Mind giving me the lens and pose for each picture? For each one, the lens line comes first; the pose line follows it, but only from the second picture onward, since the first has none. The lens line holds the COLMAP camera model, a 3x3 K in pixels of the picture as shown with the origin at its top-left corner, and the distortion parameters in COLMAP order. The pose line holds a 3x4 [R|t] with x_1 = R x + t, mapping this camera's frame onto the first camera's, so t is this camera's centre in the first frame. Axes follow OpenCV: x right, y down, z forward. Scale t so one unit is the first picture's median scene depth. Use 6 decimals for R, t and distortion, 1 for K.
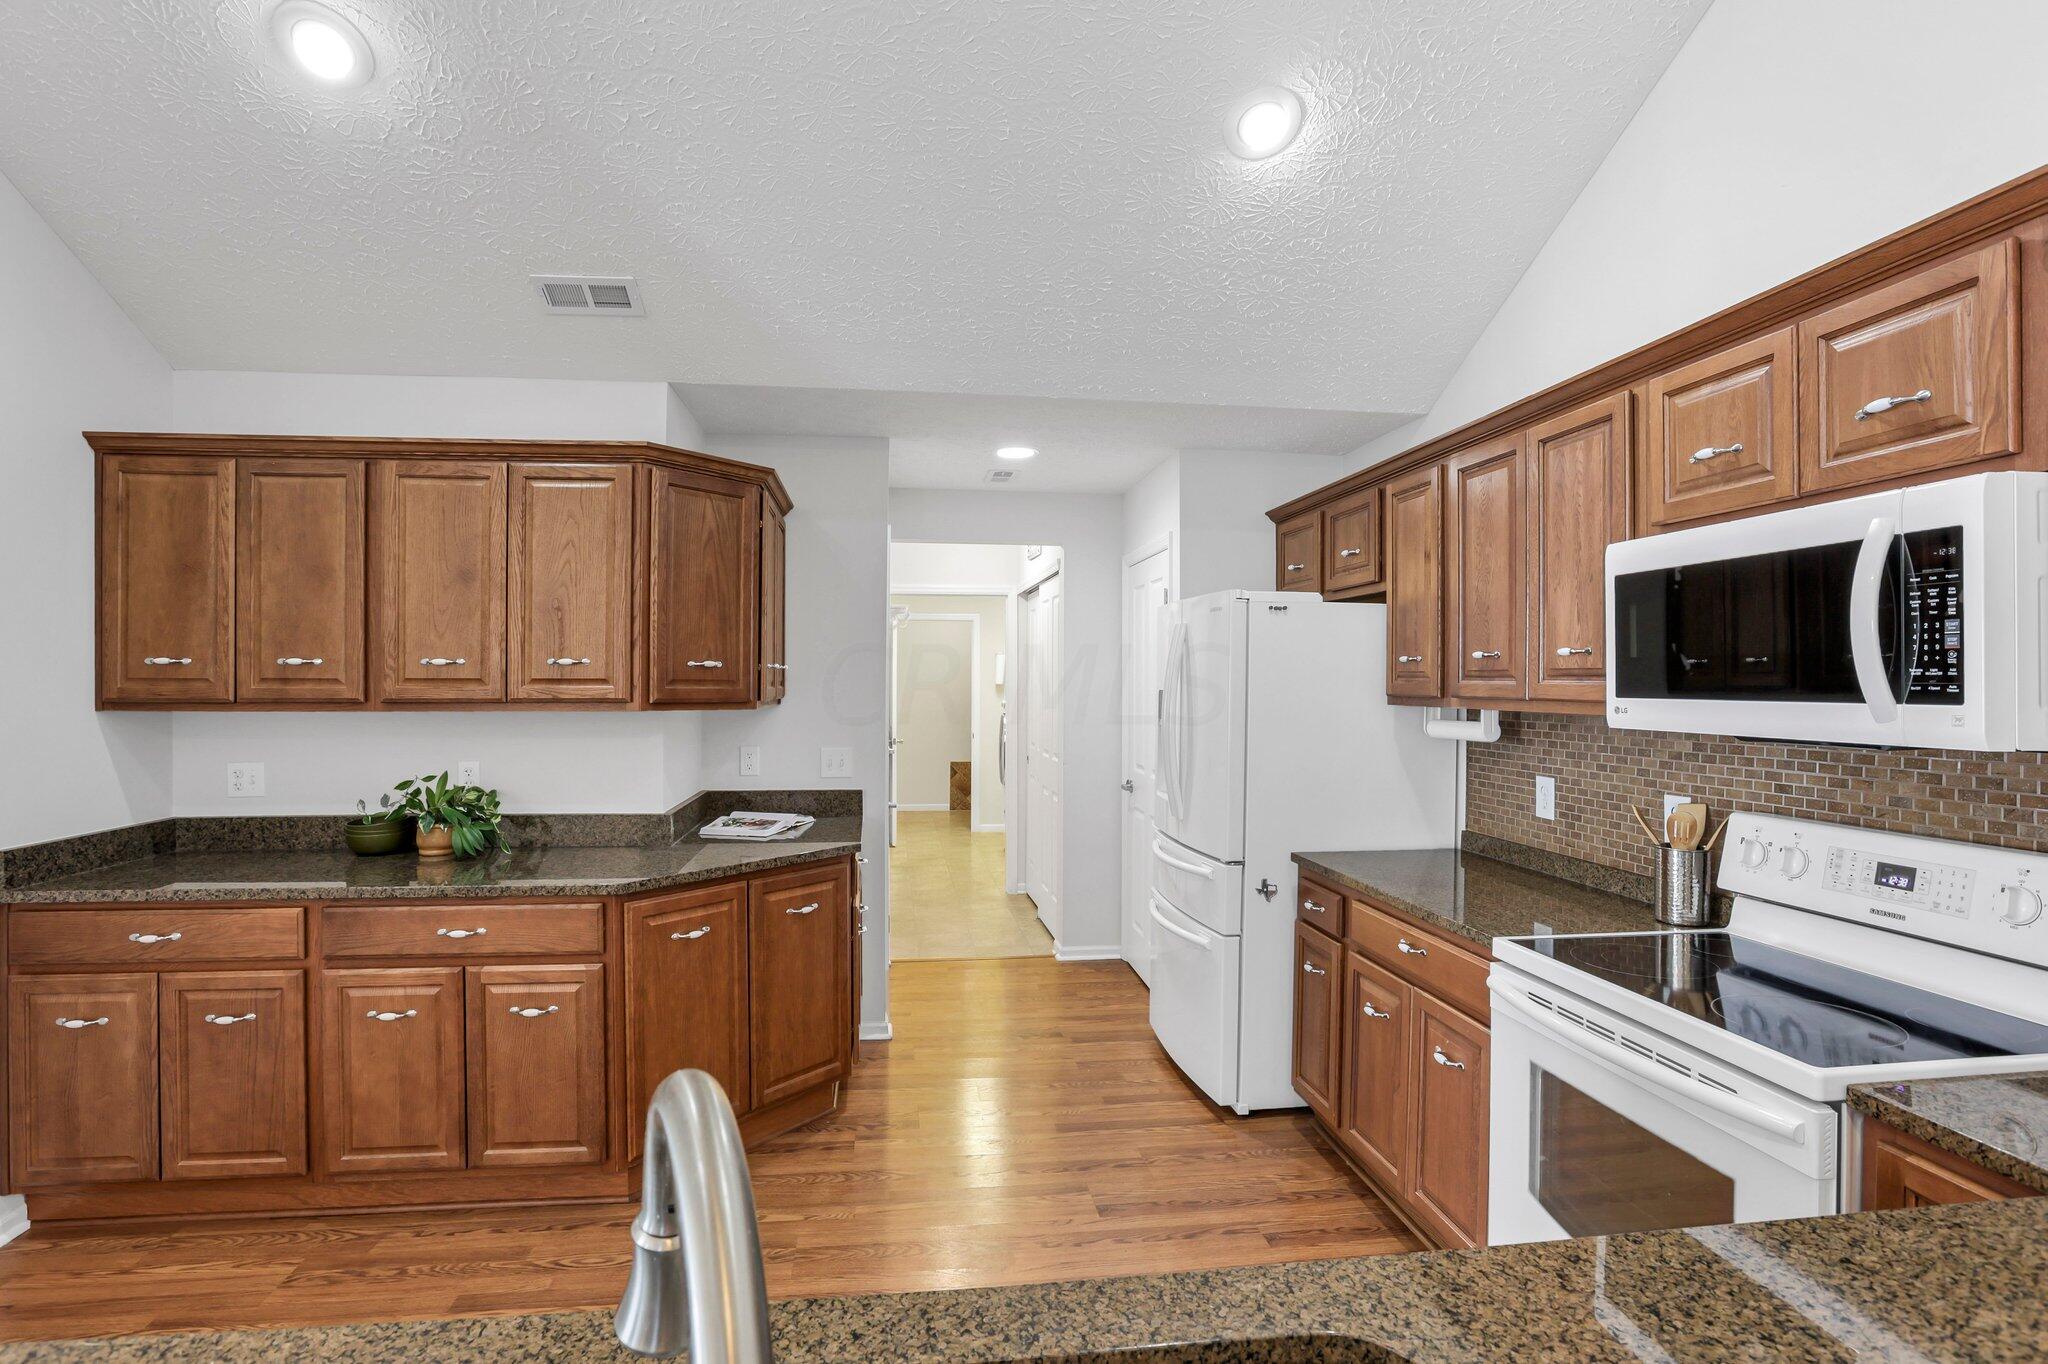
lens RADIAL K [[1014.4, 0, 1015.9], [0, 1014.4, 674.5], [0, 0, 1]] dist [-0.048928, 0.000247]
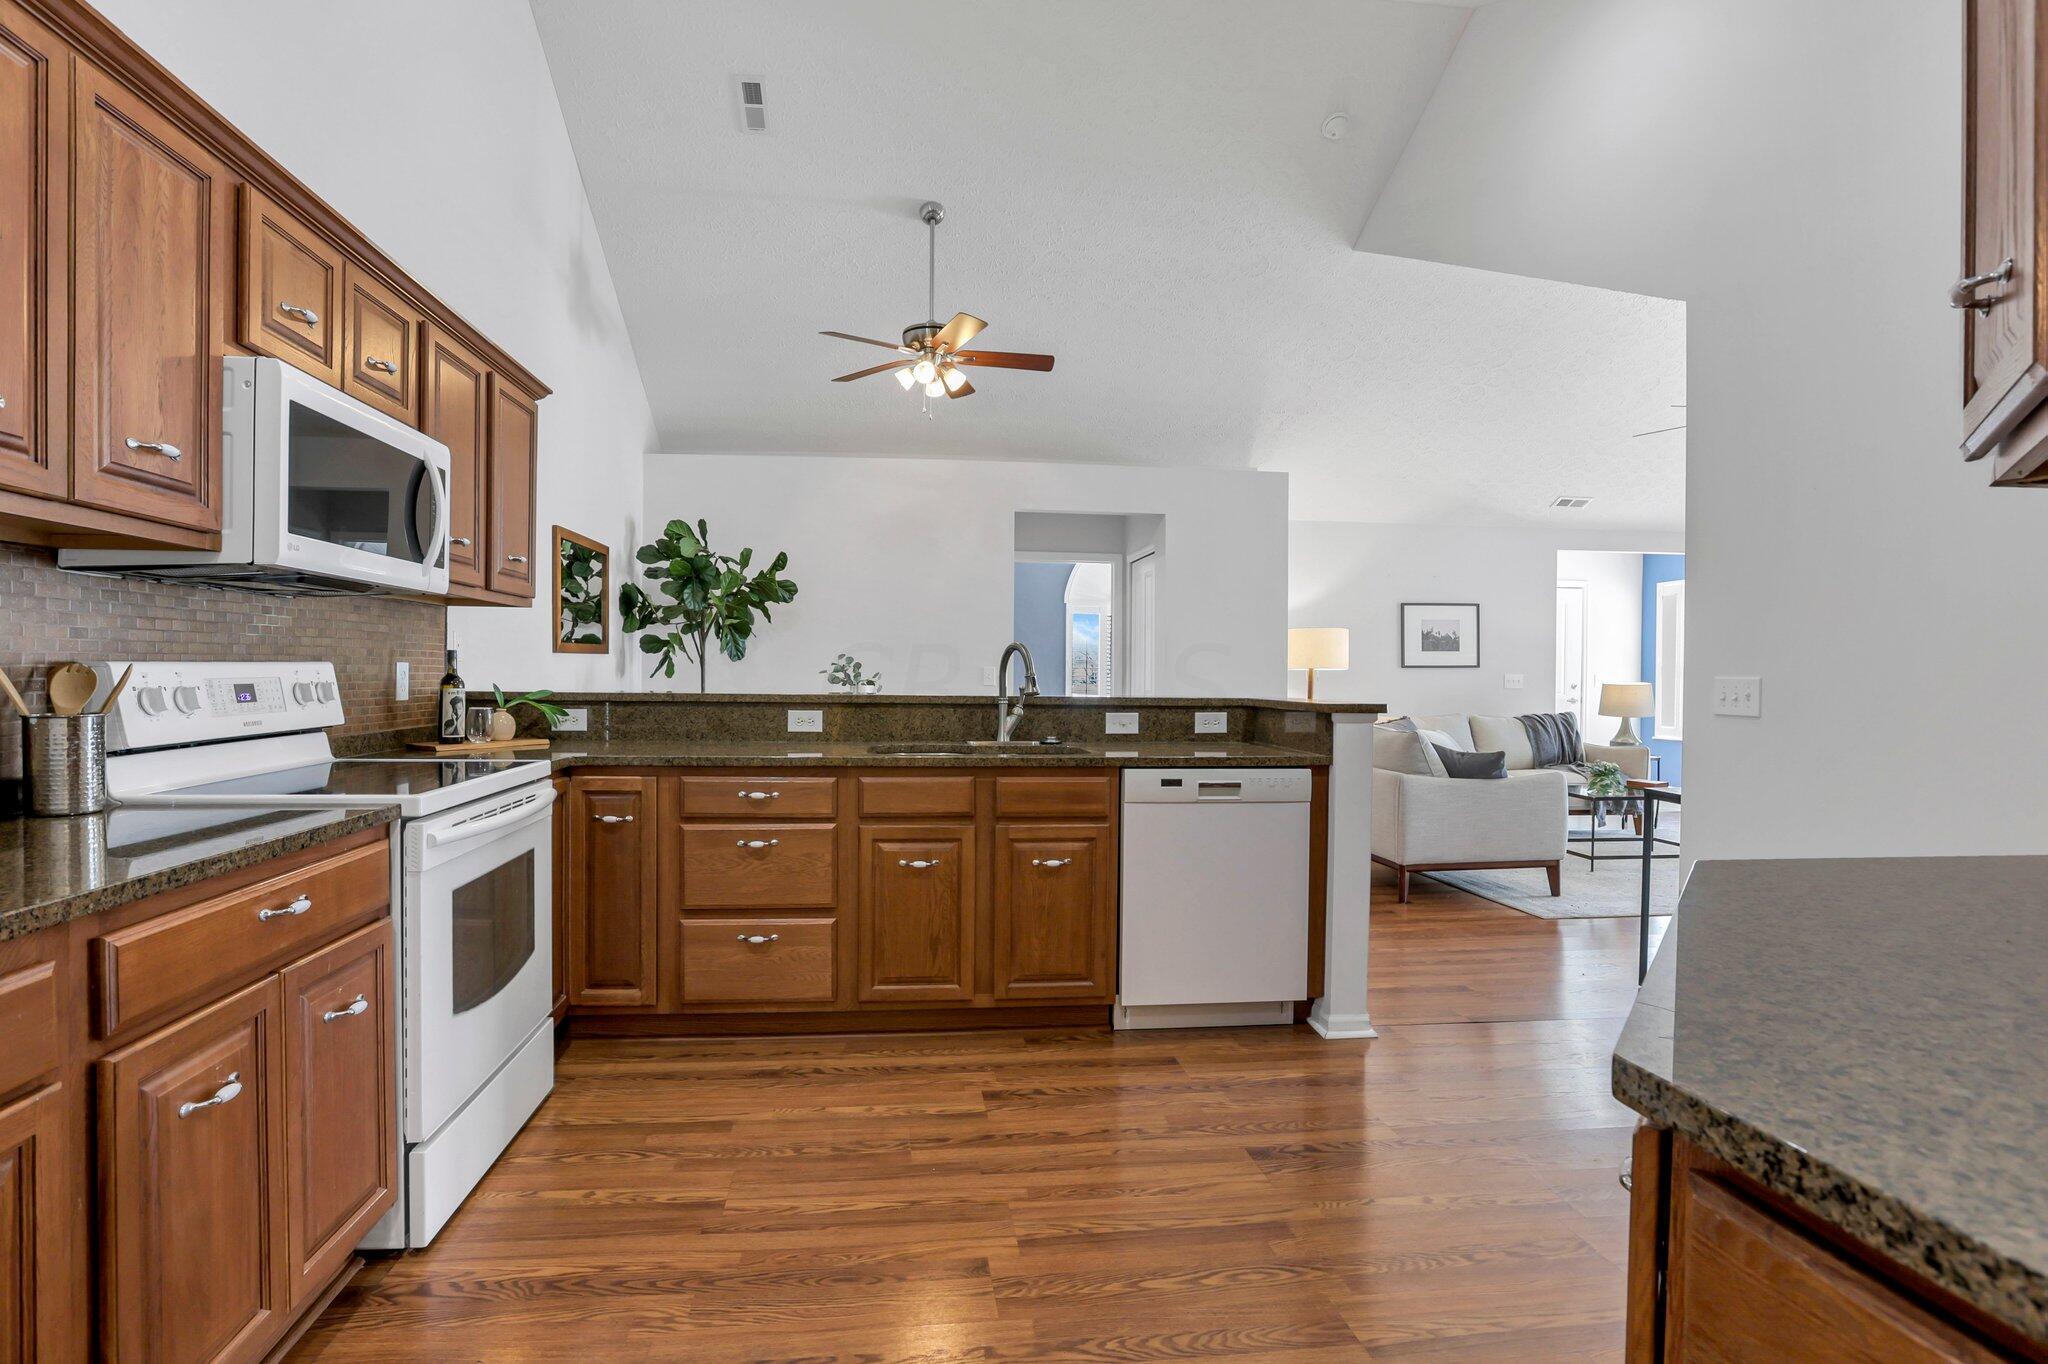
lens RADIAL K [[940.0, 0, 992.1], [0, 940.0, 660.1], [0, 0, 1]] dist [0.000108, 0.000196]
pose [[-0.998785, -0.011495, 0.047926, -0.081474], [-0.012213, 0.999817, -0.014709, 0.126885], [-0.047749, -0.015277, -0.998743, 1.603254]]
